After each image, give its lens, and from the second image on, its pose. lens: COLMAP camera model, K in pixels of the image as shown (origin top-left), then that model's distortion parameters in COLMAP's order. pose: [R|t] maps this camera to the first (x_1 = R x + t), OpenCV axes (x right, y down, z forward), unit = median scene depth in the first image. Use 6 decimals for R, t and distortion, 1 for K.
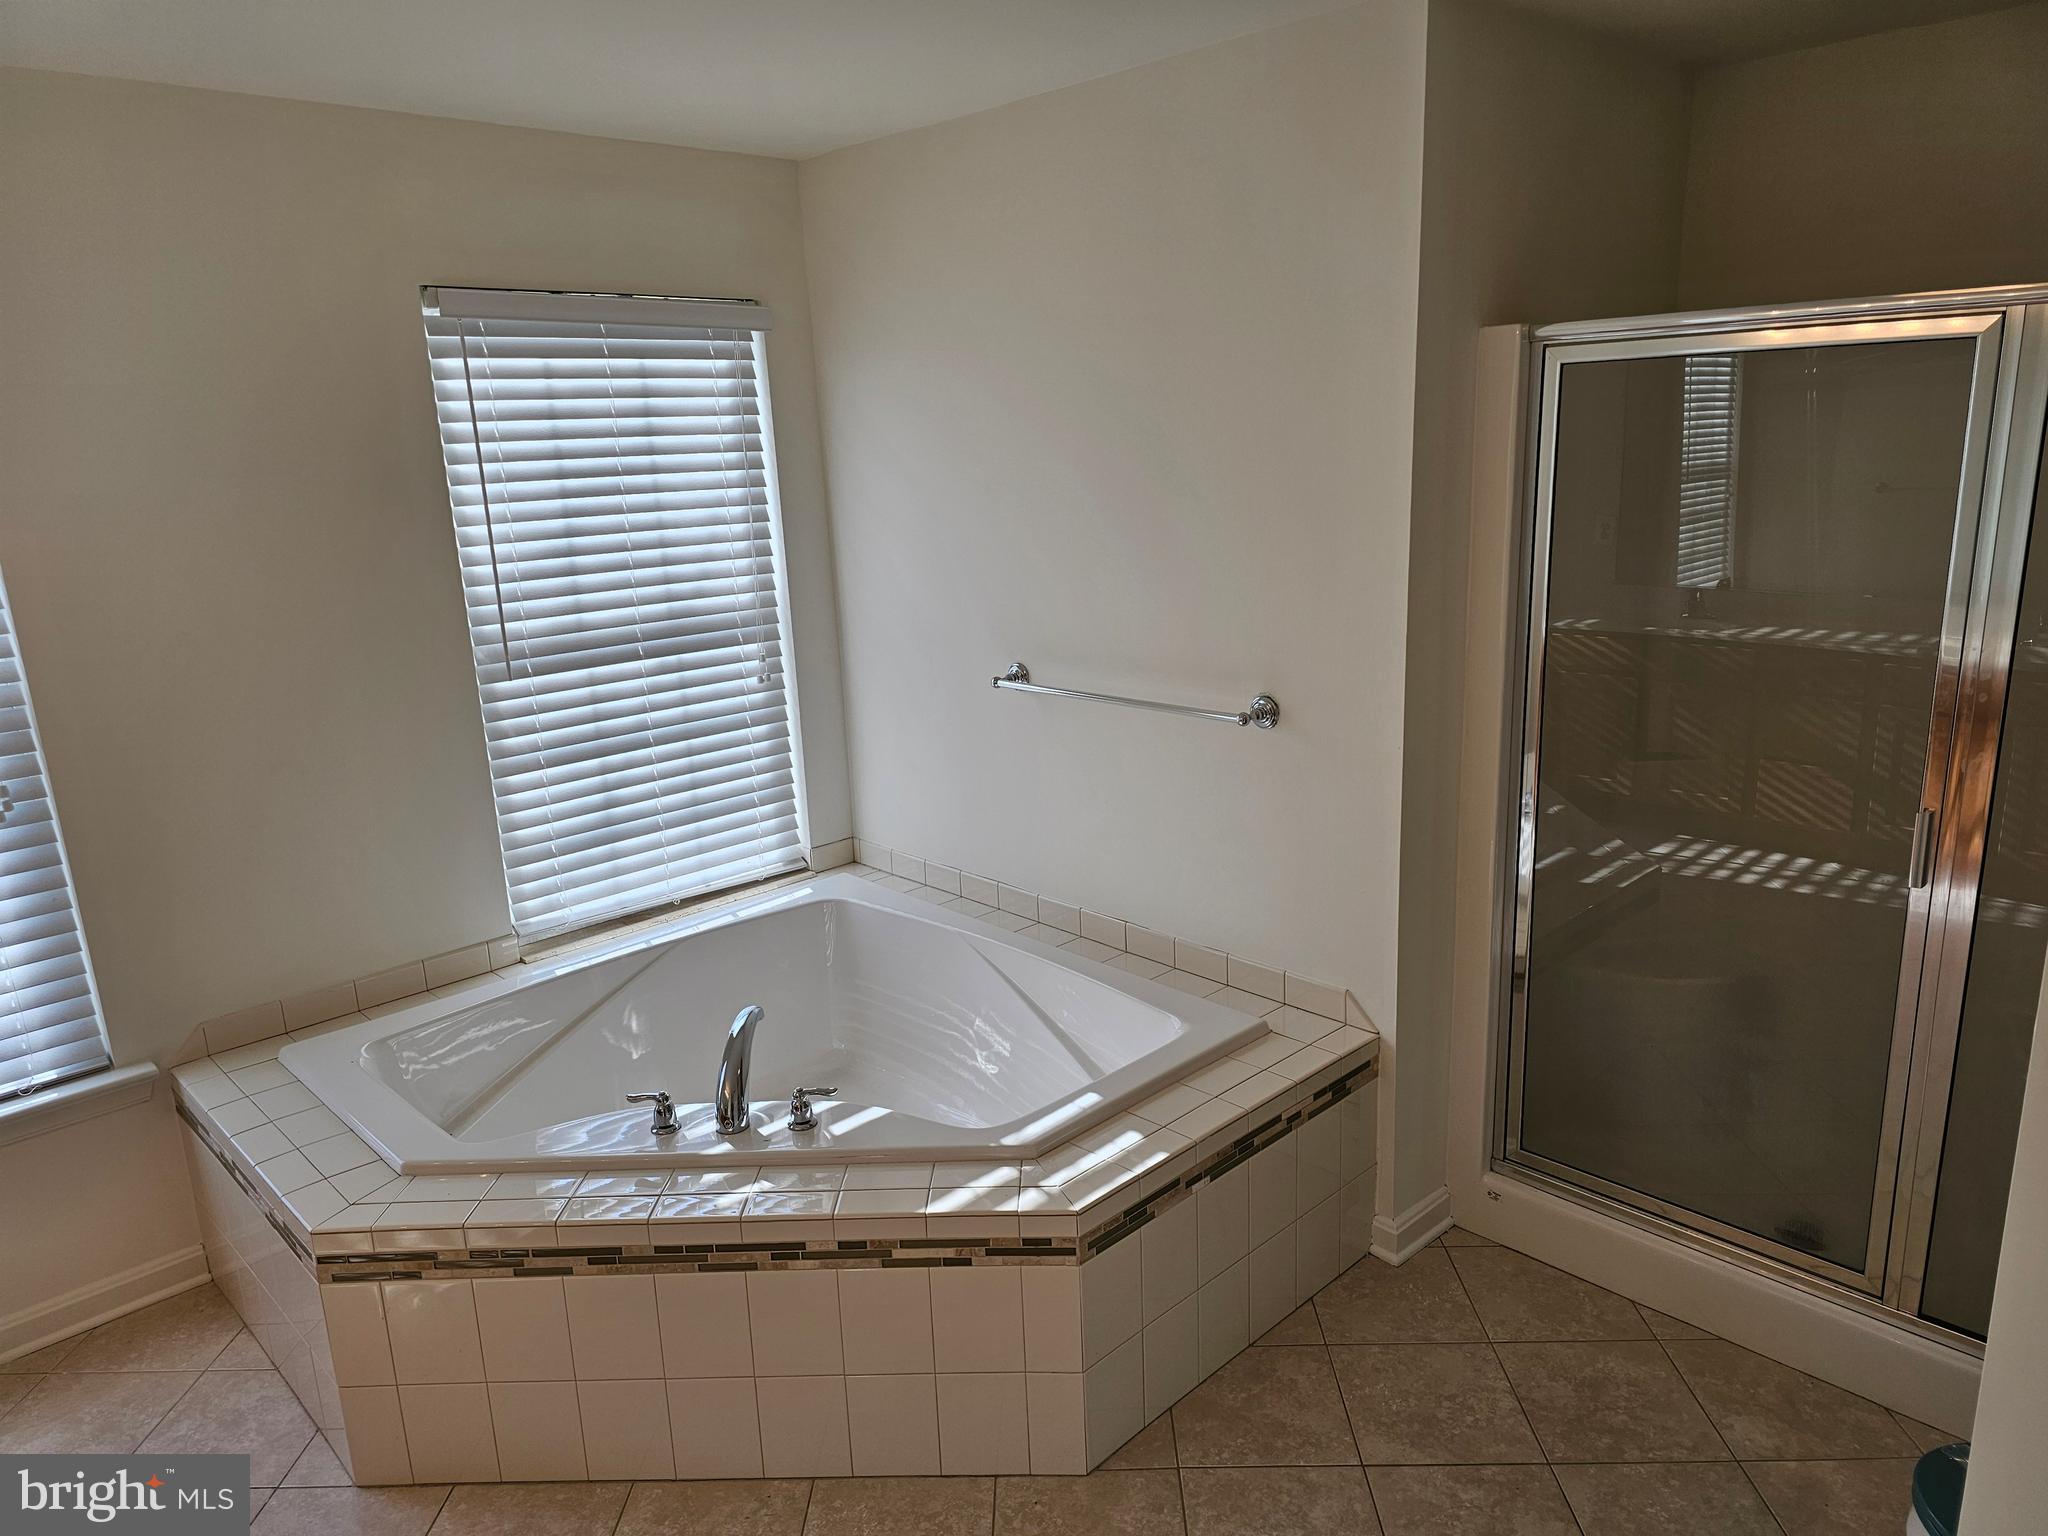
lens RADIAL K [[1366.1, 0, 1016.5], [0, 1366.1, 771.9], [0, 0, 1]] dist [0.032420, -0.014452]
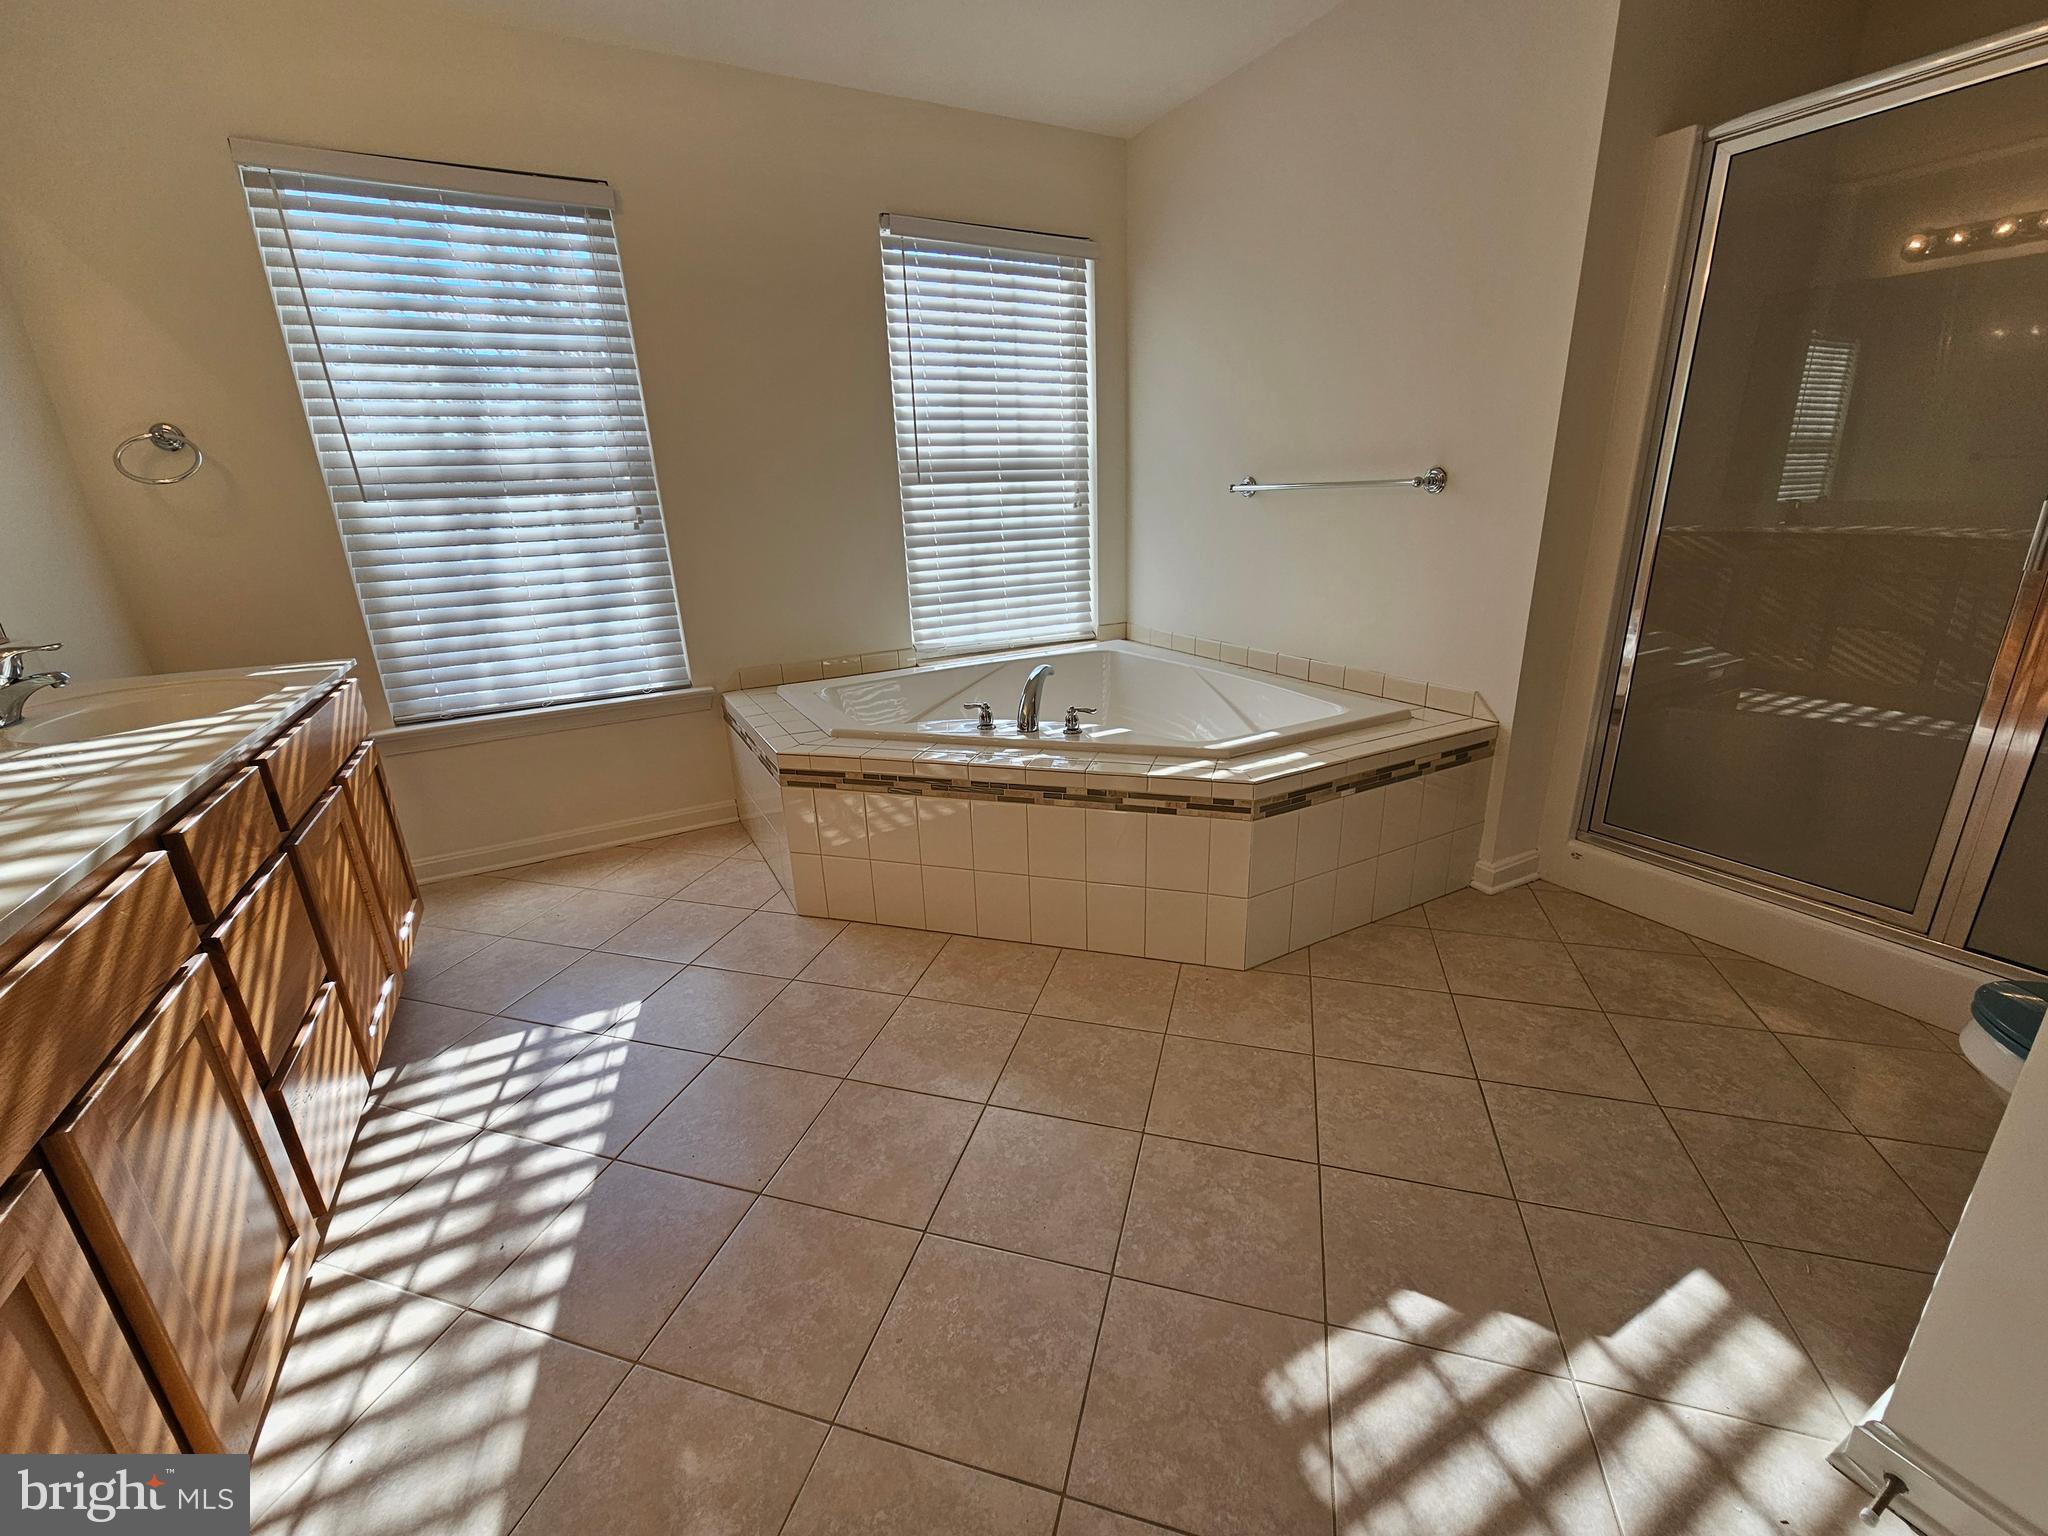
lens RADIAL K [[838.6, 0, 1018.7], [0, 838.6, 773.0], [0, 0, 1]] dist [-0.004609, 0.001593]
pose [[0.963525, 0.090432, -0.251875, 0.021465], [-0.070437, 0.993687, 0.087317, 0.201500], [0.258181, -0.066391, 0.963813, 0.078958]]
